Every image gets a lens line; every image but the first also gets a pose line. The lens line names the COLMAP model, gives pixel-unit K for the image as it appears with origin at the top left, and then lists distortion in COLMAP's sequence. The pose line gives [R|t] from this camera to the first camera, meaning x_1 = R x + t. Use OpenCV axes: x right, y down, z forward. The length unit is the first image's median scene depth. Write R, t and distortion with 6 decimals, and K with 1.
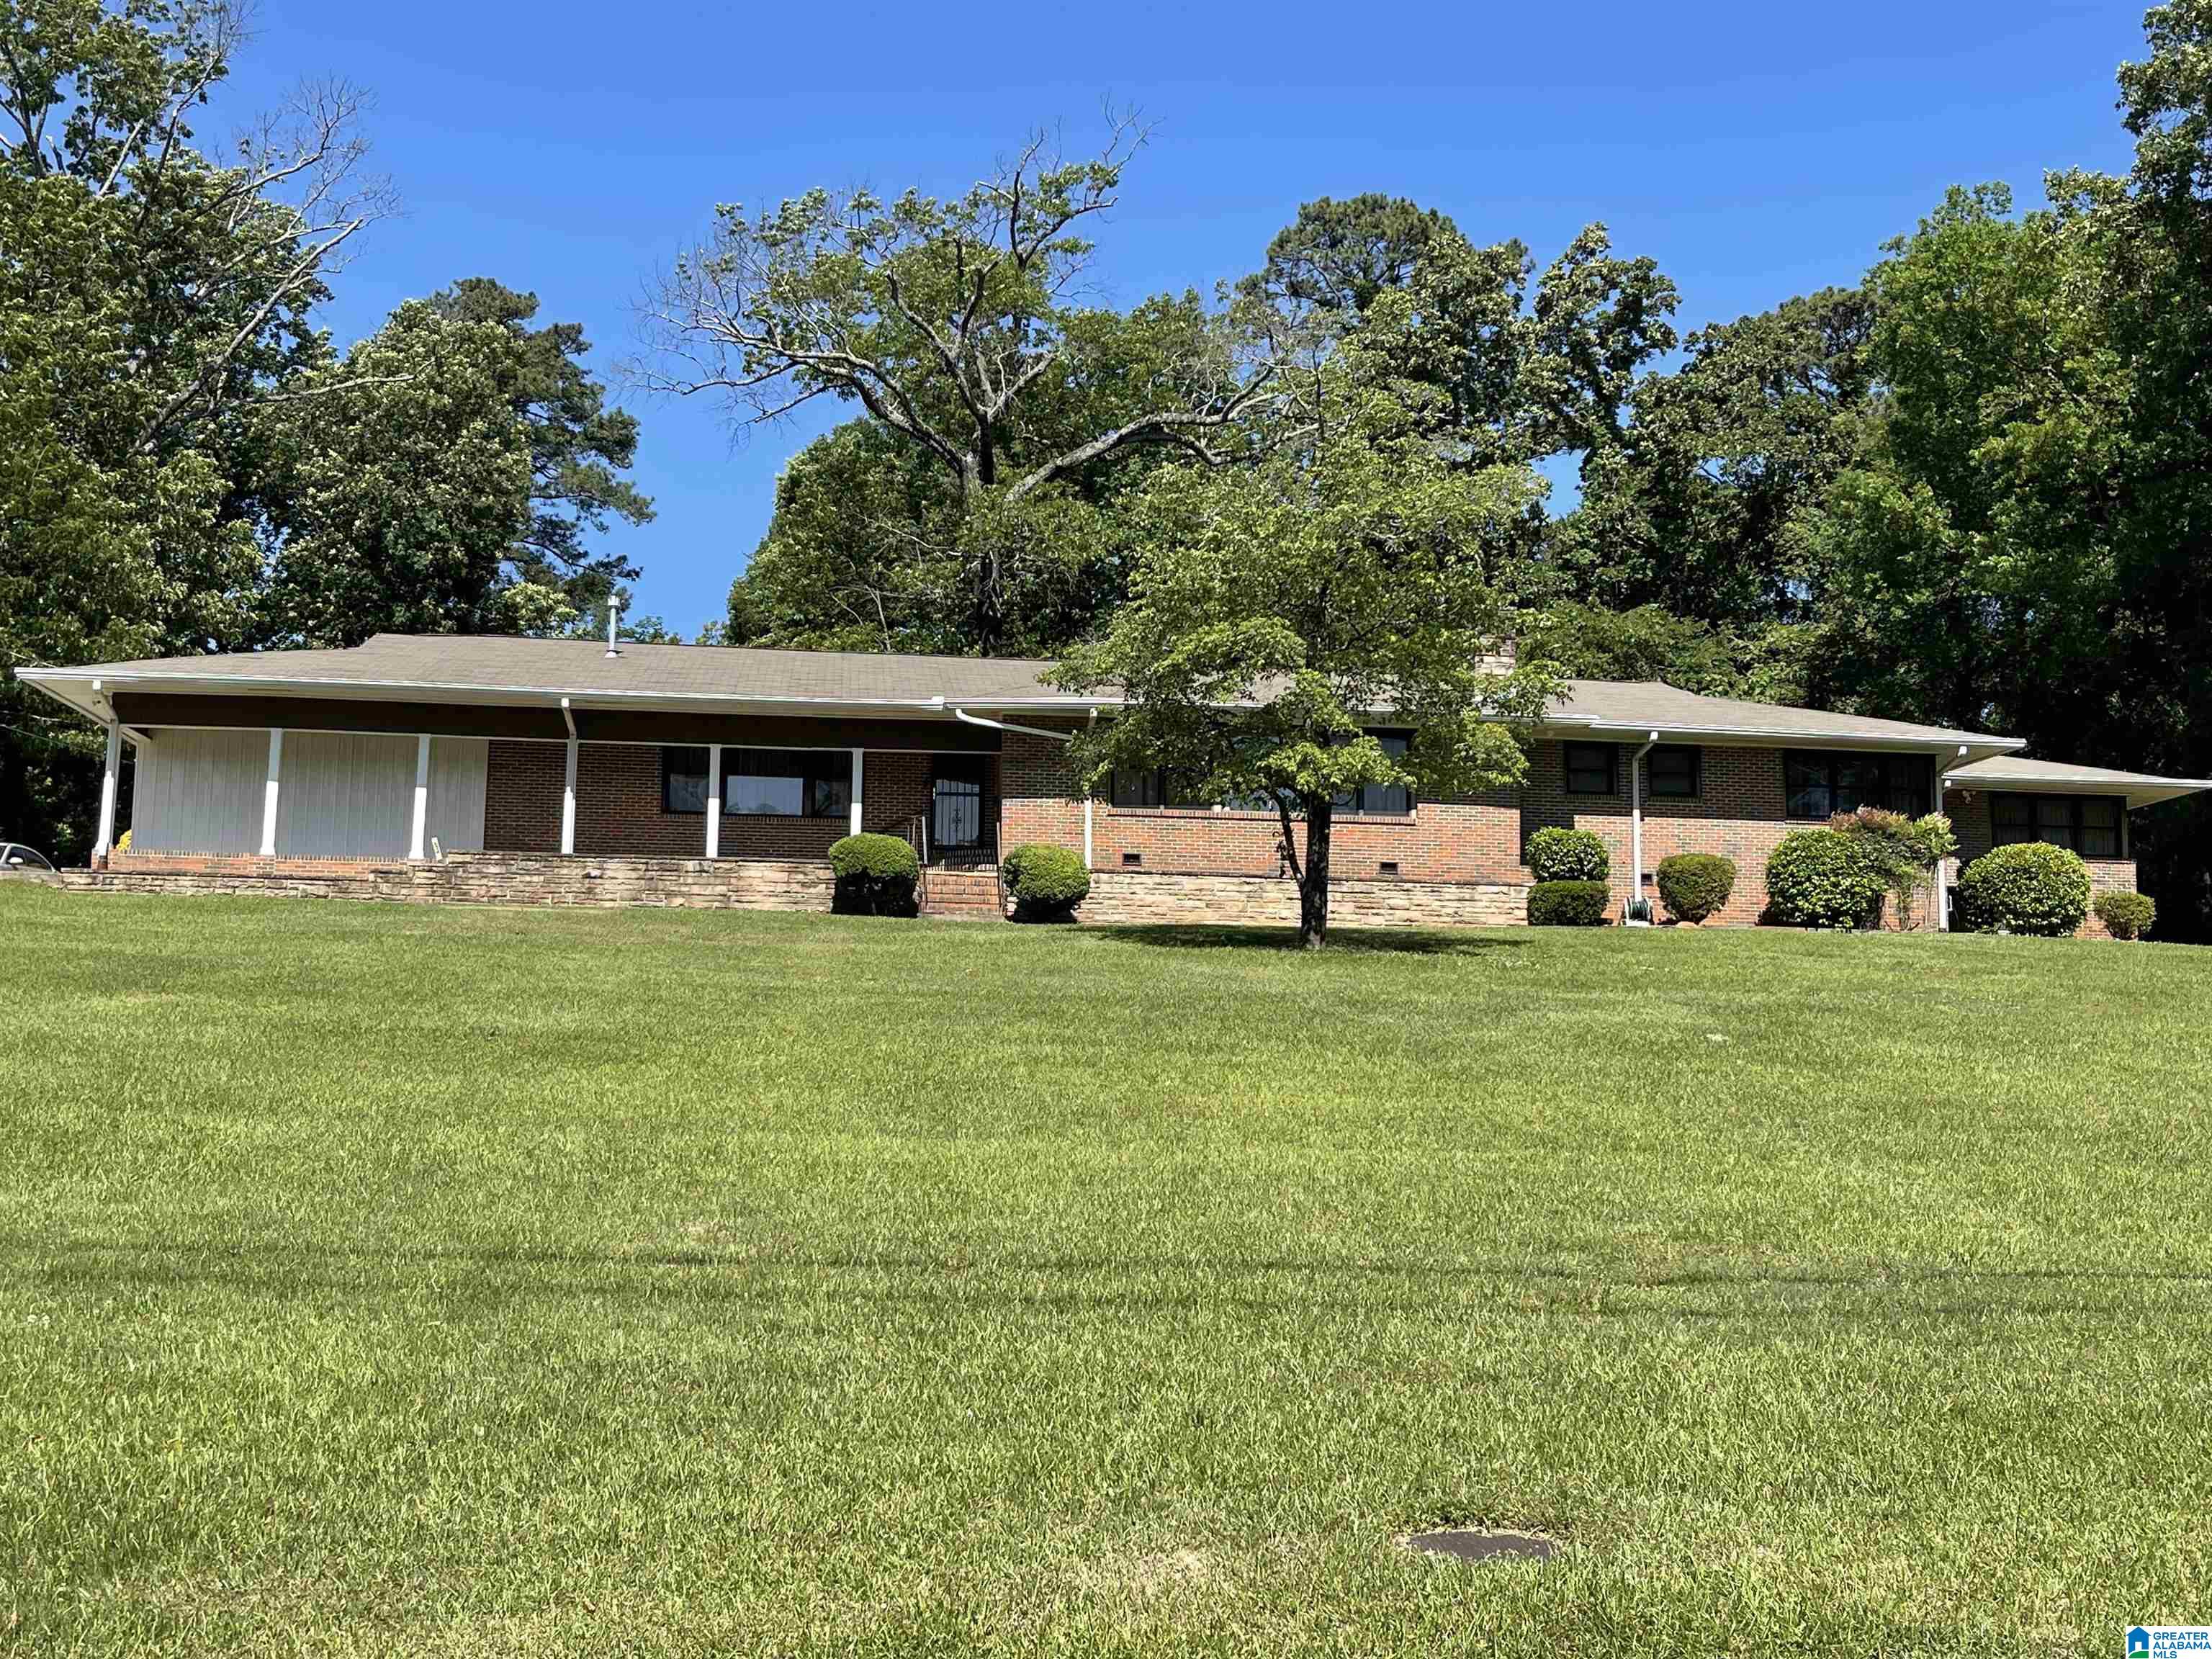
lens RADIAL K [[2406.5, 0, 1106.0], [0, 2406.5, 829.5], [0, 0, 1]] dist [0.003945, -0.002939]
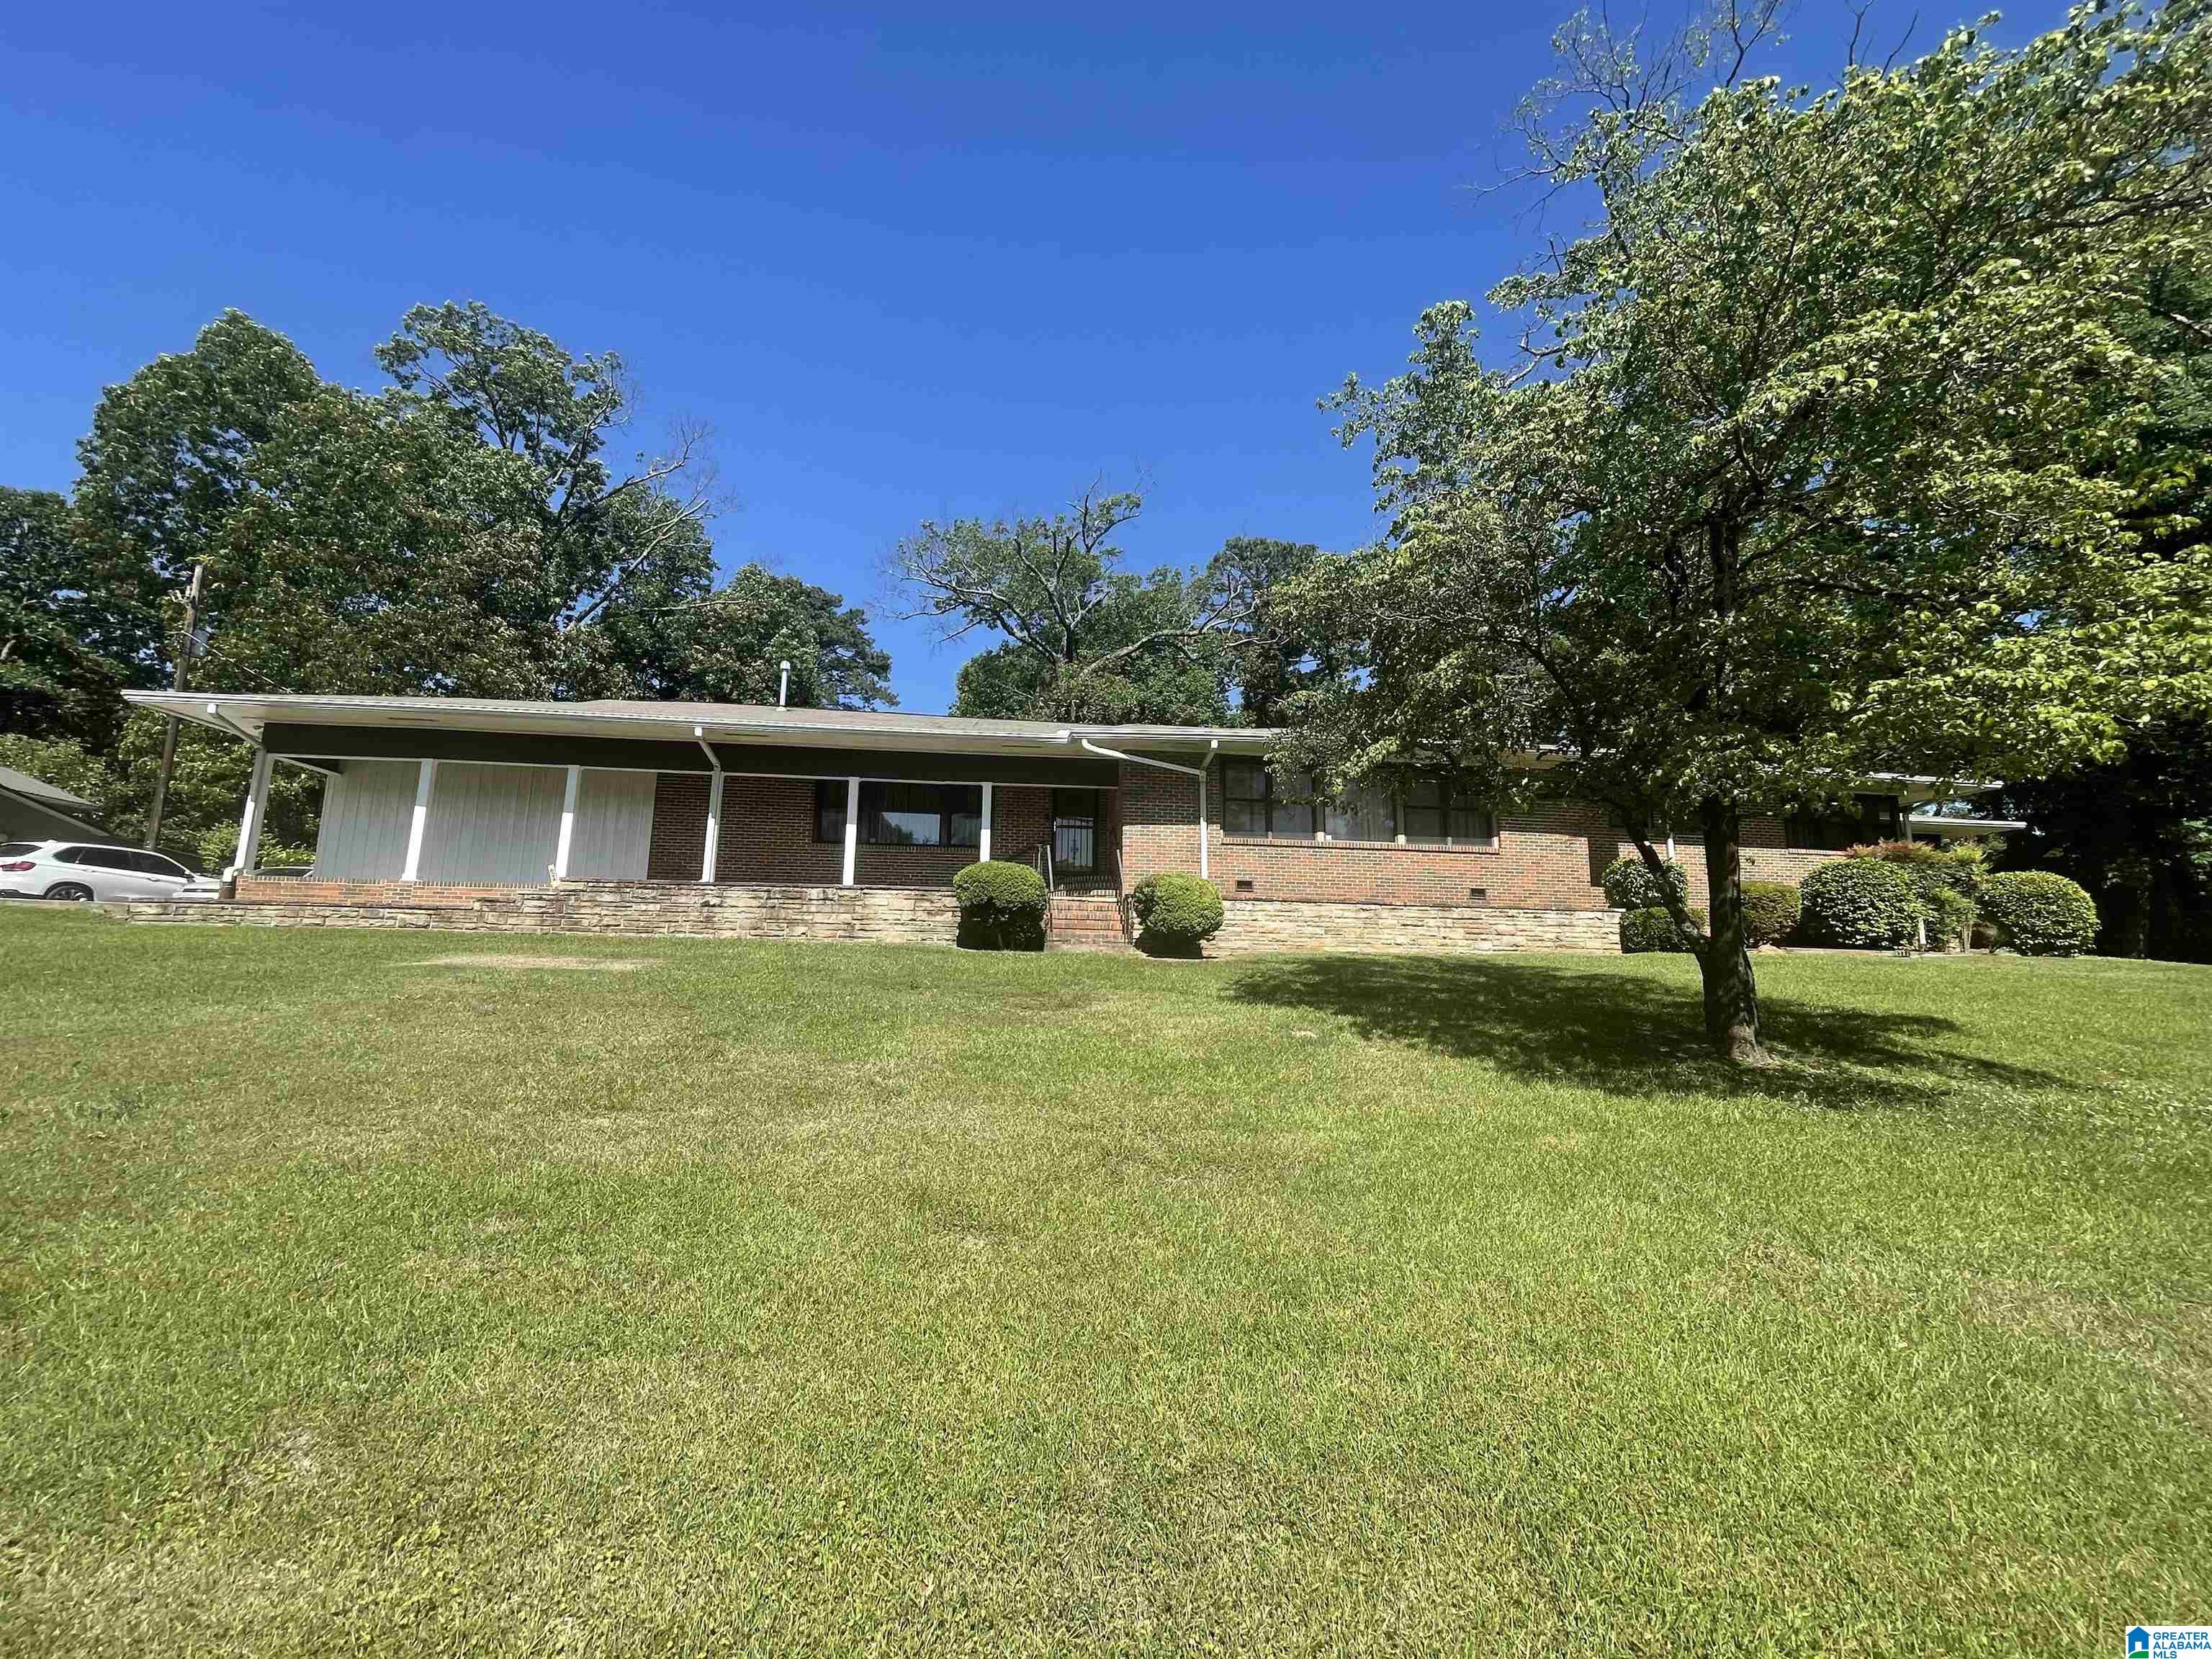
lens RADIAL K [[890.5, 0, 1106.0], [0, 890.5, 829.5], [0, 0, 1]] dist [-0.002662, -0.000436]
pose [[0.999910, 0.001988, 0.013286, -0.056070], [-0.001548, 0.999452, -0.033071, 0.000669], [-0.013344, 0.033047, 0.999365, 0.611528]]
